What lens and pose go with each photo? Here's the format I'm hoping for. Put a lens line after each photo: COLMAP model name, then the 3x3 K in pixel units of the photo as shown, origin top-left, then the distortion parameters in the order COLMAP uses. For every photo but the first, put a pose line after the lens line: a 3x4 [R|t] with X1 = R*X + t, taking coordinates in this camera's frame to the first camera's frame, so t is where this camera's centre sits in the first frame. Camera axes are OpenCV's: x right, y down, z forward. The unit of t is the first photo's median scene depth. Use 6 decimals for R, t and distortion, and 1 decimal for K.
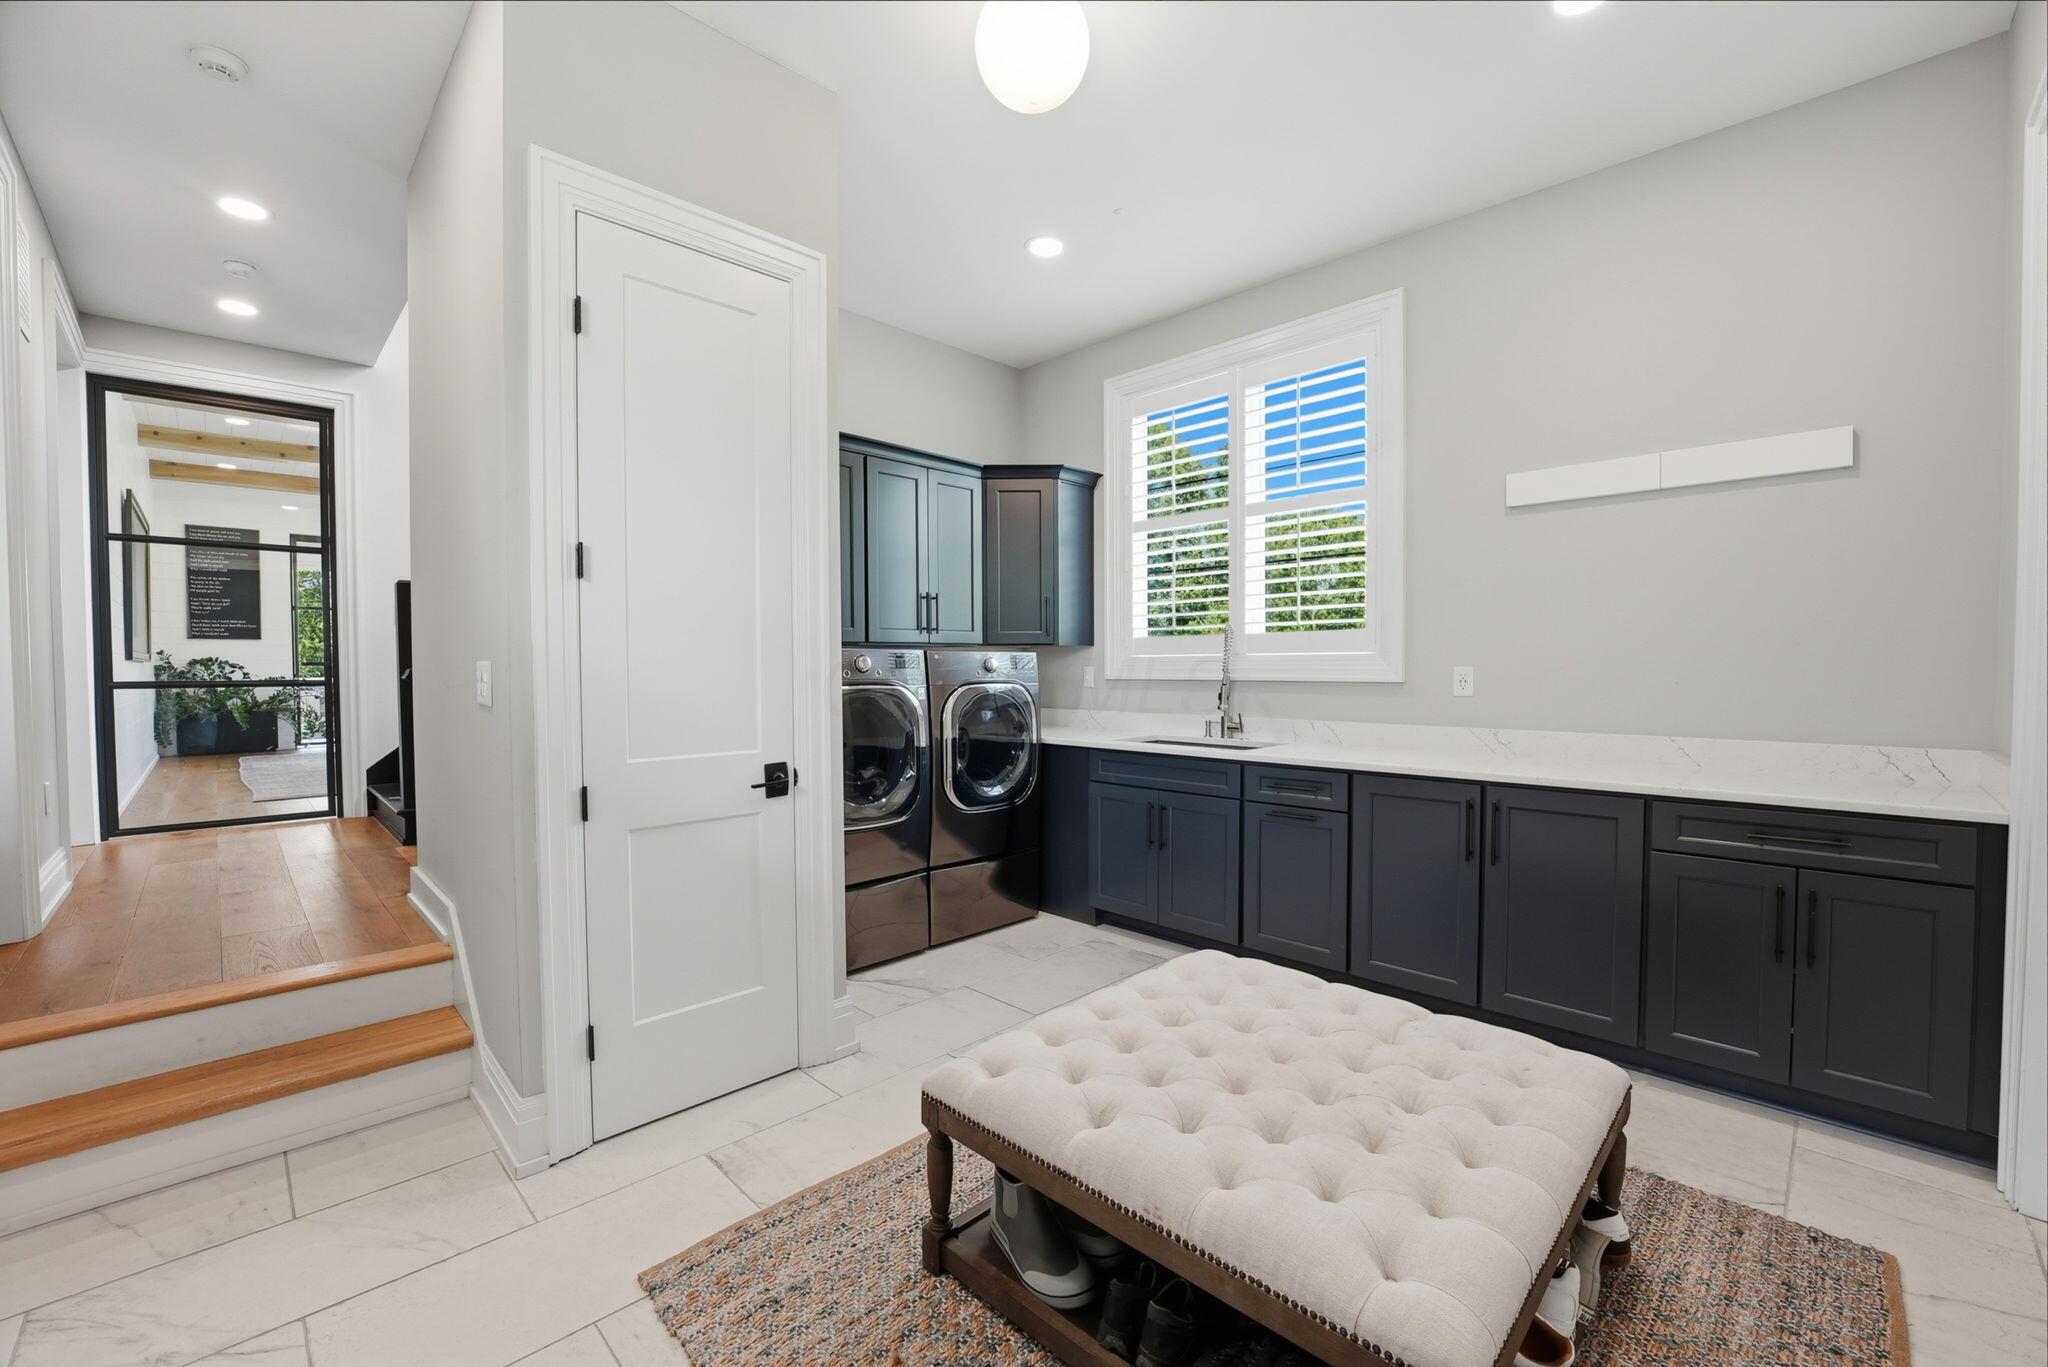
lens RADIAL K [[866.5, 0, 1027.7], [0, 866.5, 686.7], [0, 0, 1]] dist [-0.024779, 0.000095]
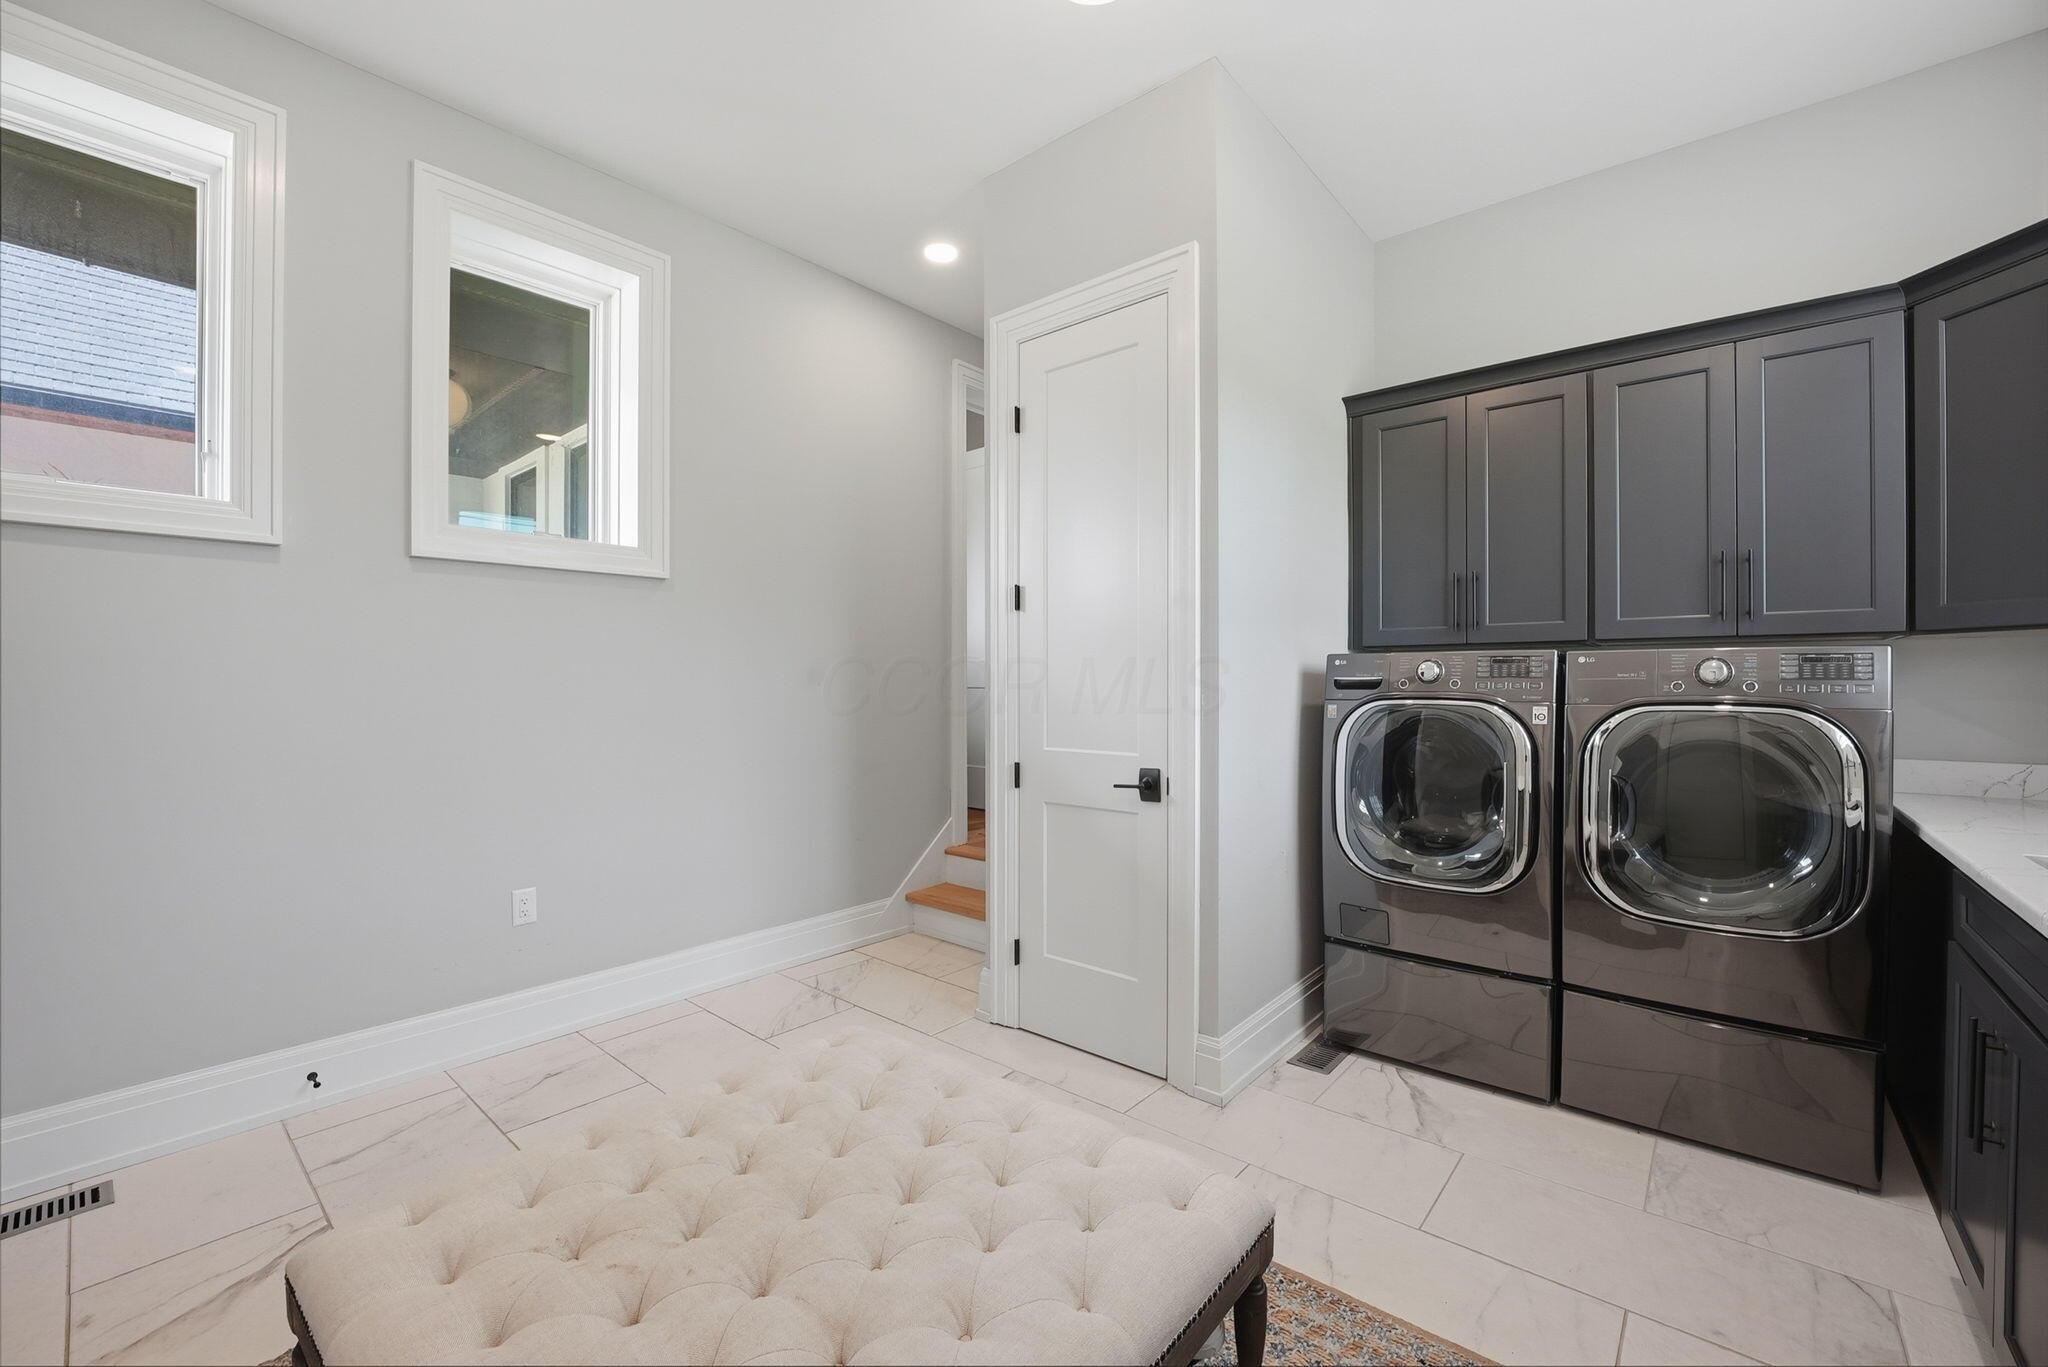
lens RADIAL K [[840.2, 0, 1024.0], [0, 840.2, 683.5], [0, 0, 1]] dist [-0.020813, 0.000151]
pose [[0.066150, 0.011637, -0.997742, 0.482852], [-0.024665, 0.999646, 0.010024, -0.013456], [0.997505, 0.023946, 0.066413, 0.543402]]
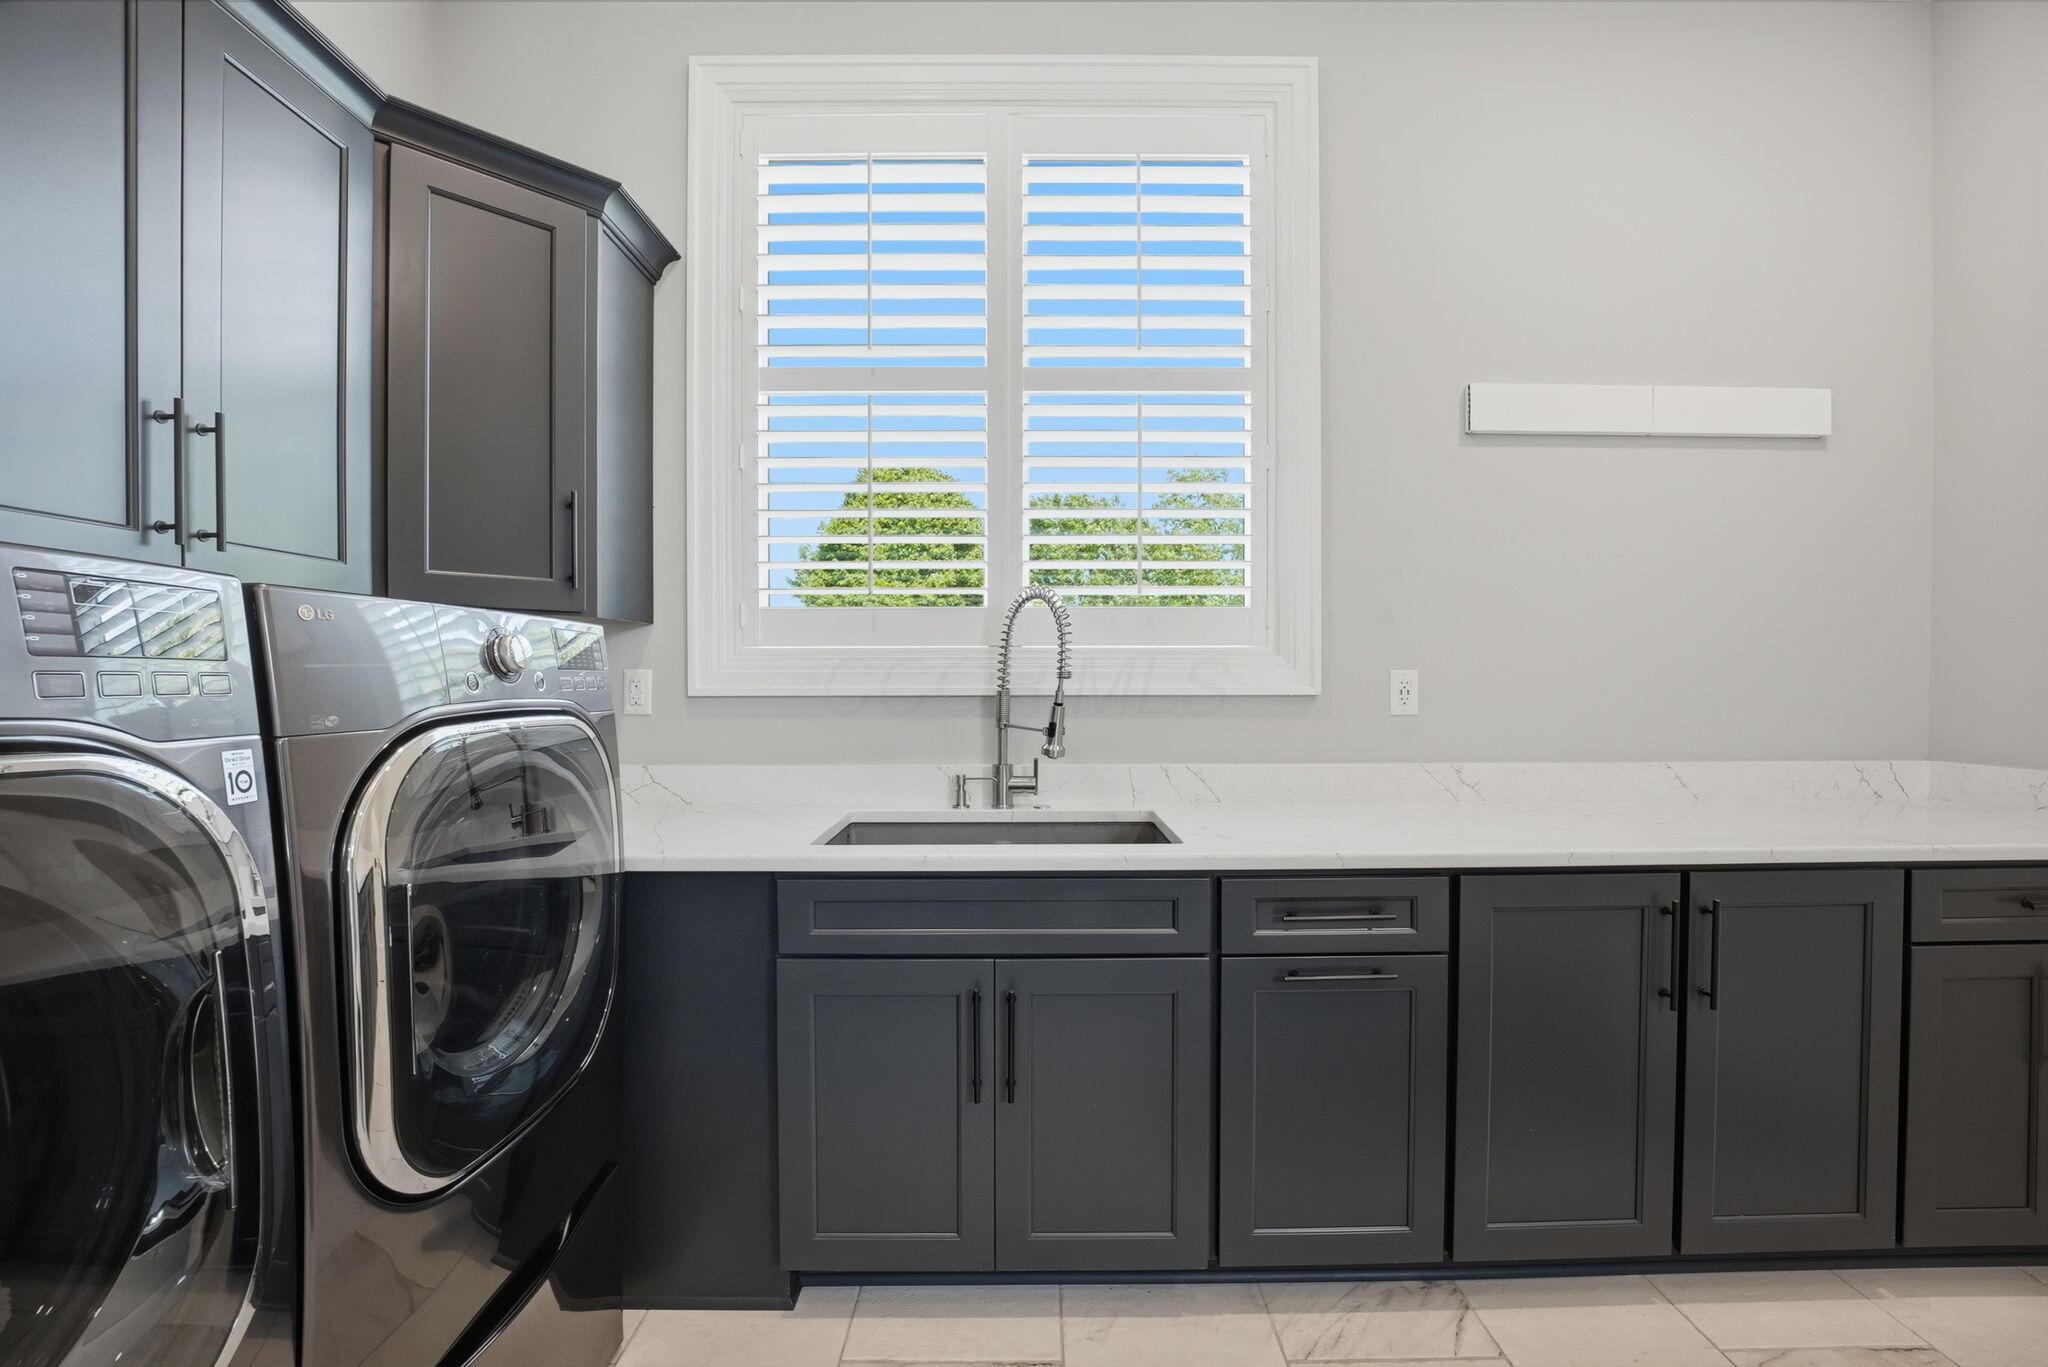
lens RADIAL K [[840.2, 0, 1024.0], [0, 840.2, 683.5], [0, 0, 1]] dist [-0.020813, 0.000151]
pose [[0.701210, -0.002914, 0.712949, -0.128789], [0.017245, 0.999768, -0.012875, -0.008764], [-0.712746, 0.021322, 0.701098, 0.696715]]
